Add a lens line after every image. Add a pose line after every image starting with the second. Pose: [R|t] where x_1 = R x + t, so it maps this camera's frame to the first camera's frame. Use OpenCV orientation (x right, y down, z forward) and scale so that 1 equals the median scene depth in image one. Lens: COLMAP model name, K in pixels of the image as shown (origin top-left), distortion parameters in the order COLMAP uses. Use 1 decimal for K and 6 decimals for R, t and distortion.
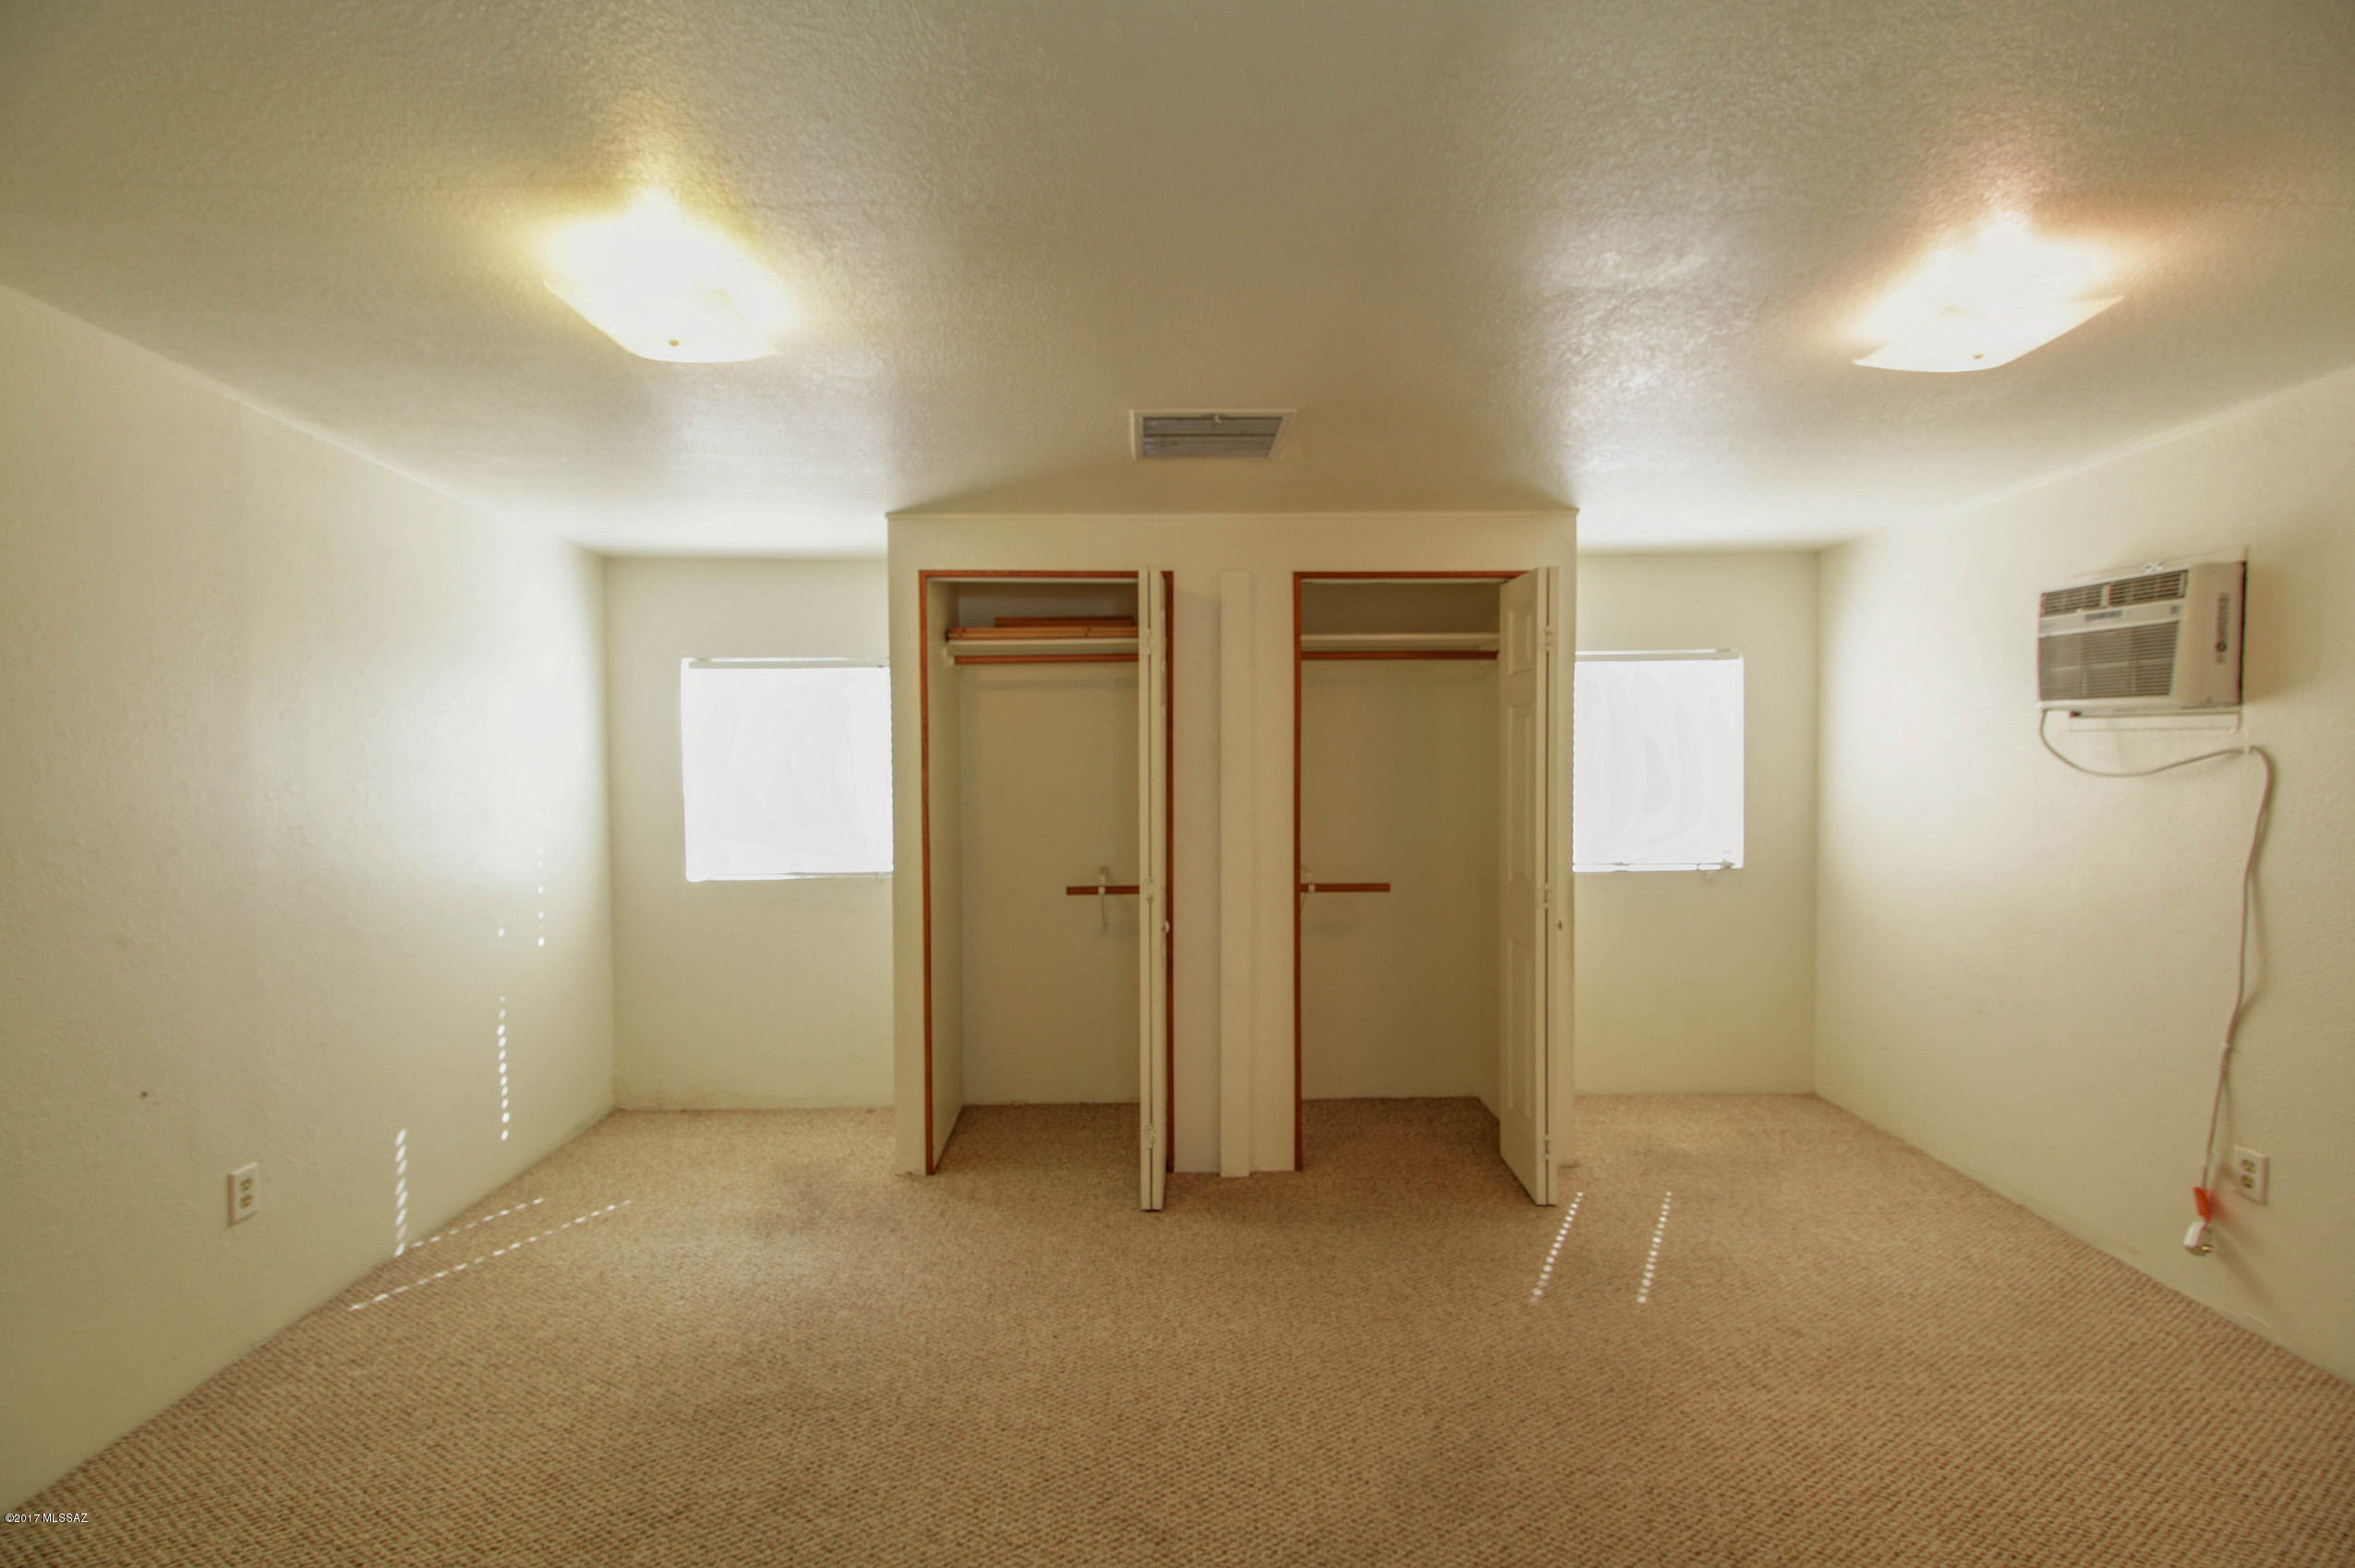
lens RADIAL K [[1088.8, 0, 1175.5], [0, 1088.8, 774.4], [0, 0, 1]] dist [0.004858, -0.000146]
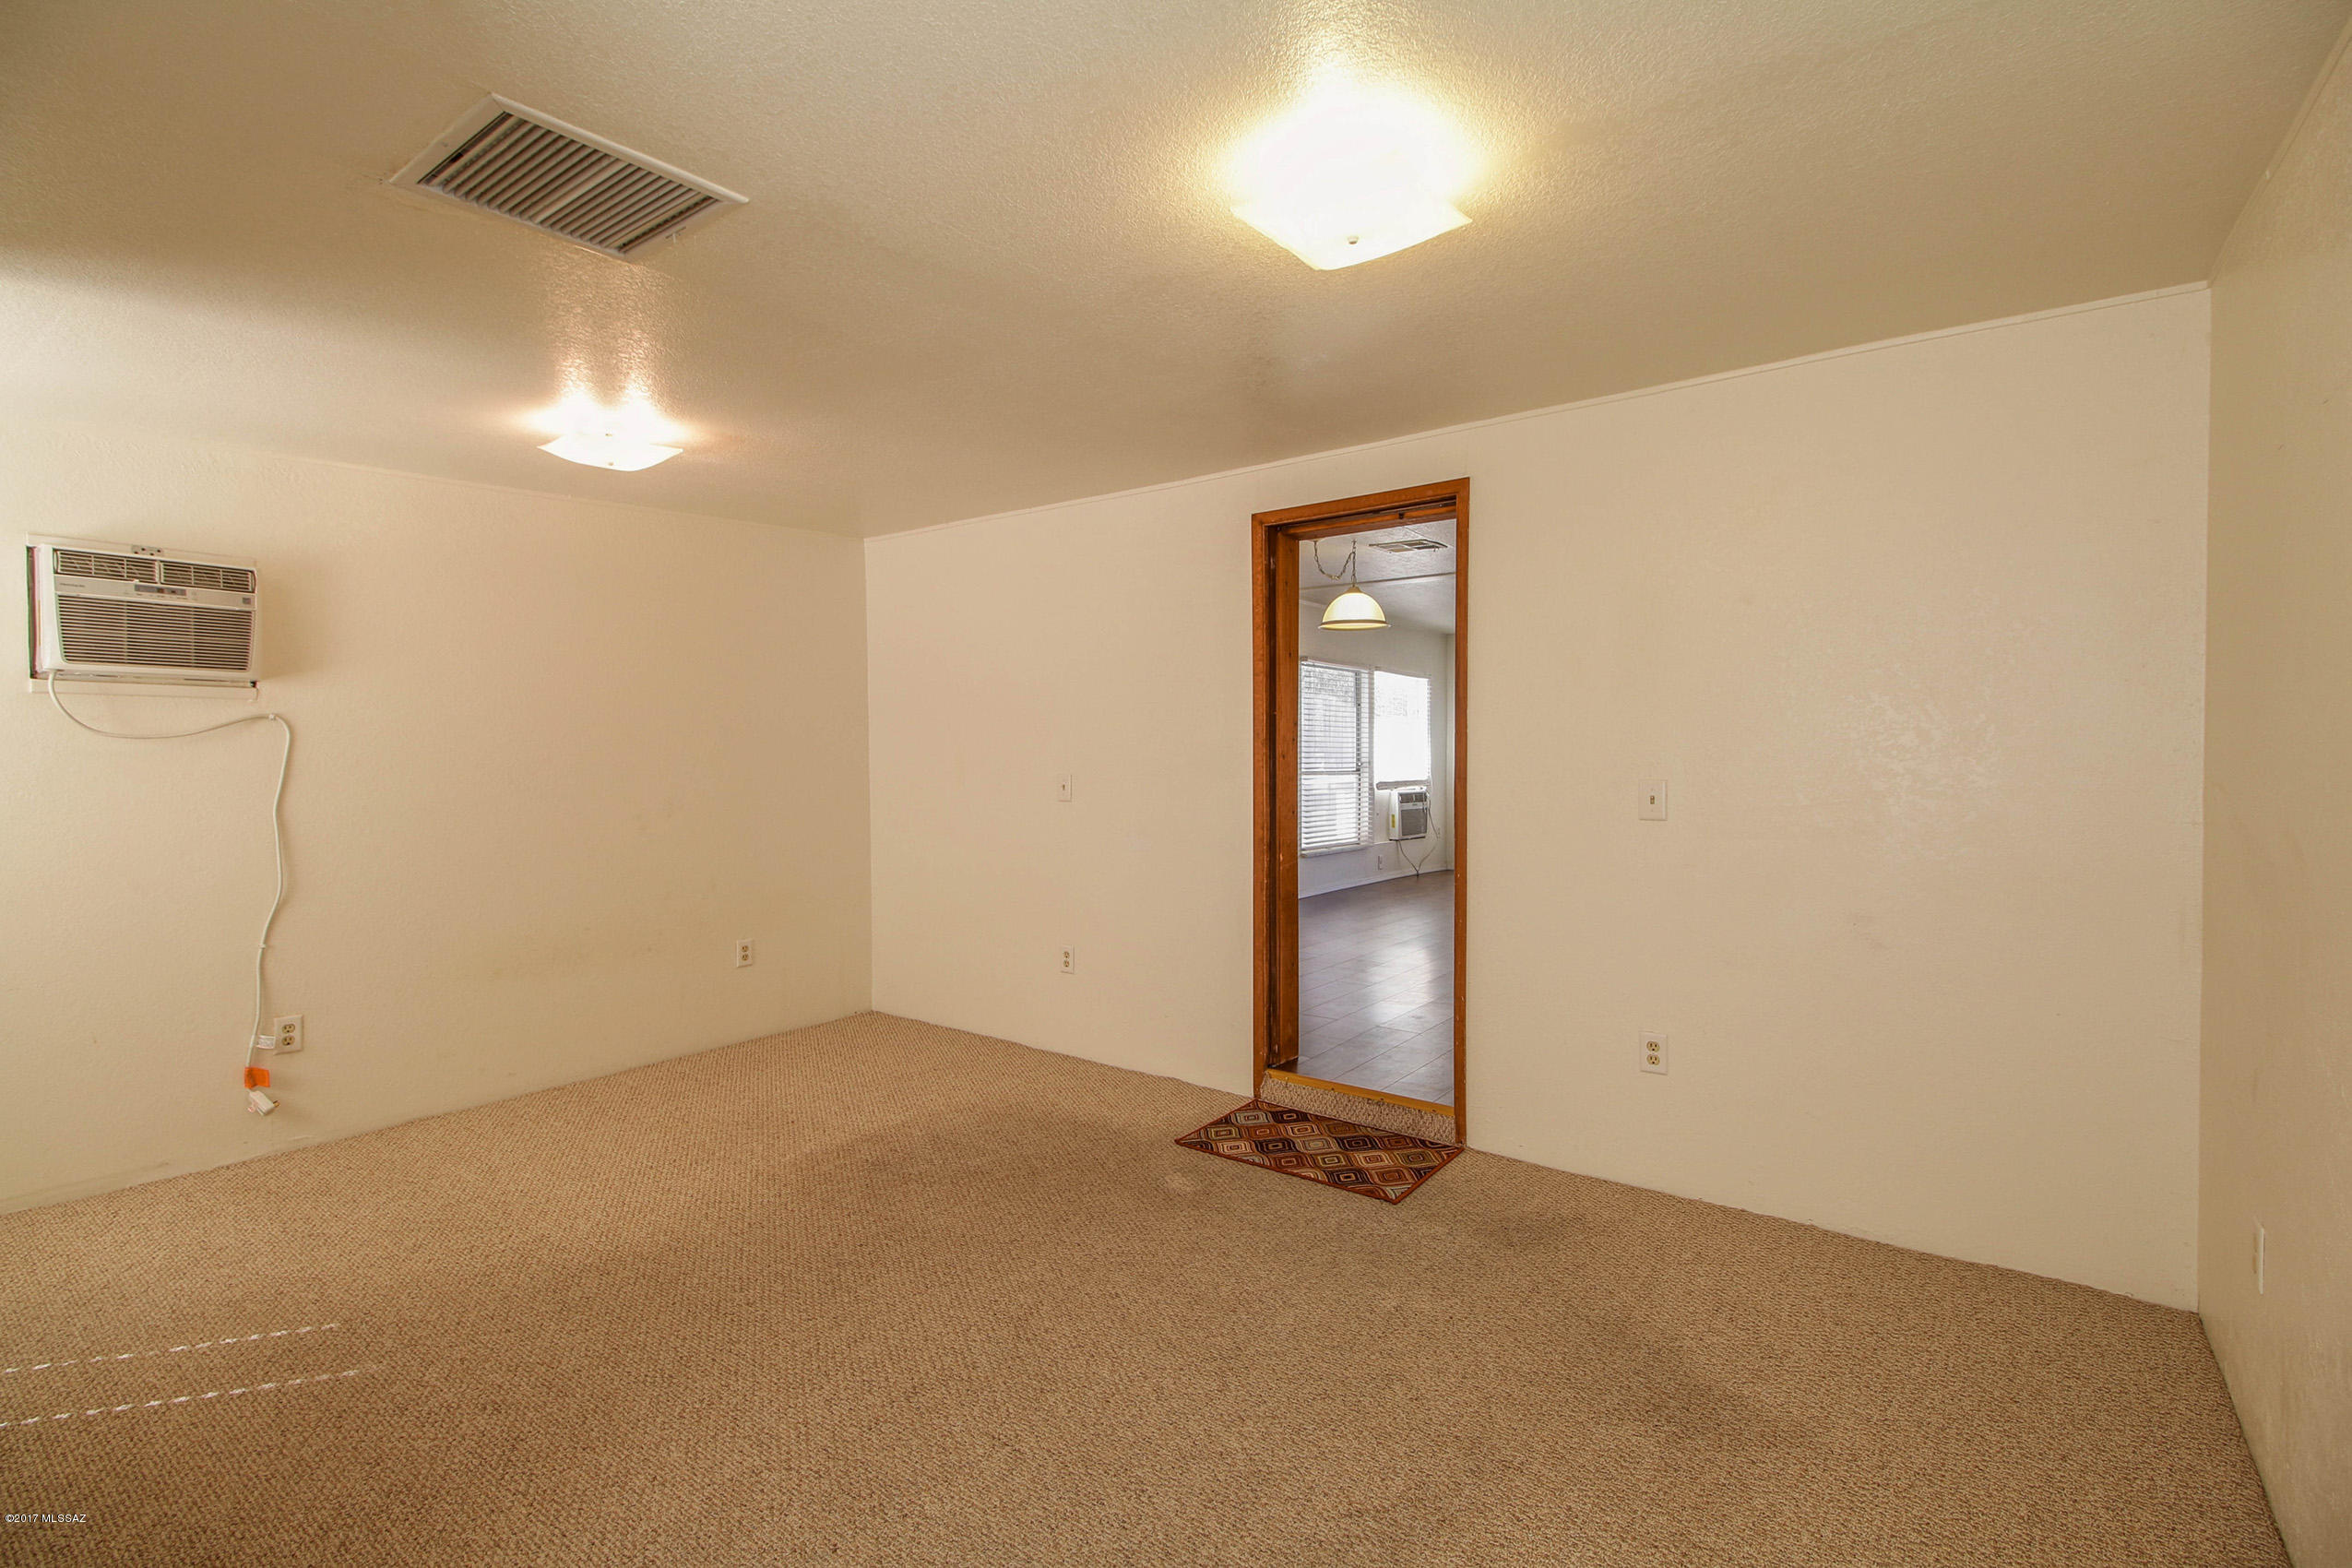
lens RADIAL K [[1087.5, 0, 1167.2], [0, 1087.5, 778.5], [0, 0, 1]] dist [0.004858, -0.000146]
pose [[-0.784919, -0.015787, 0.619397, -0.662841], [0.014499, 0.998934, 0.043834, 0.009941], [-0.619429, 0.043387, -0.783853, 1.331585]]
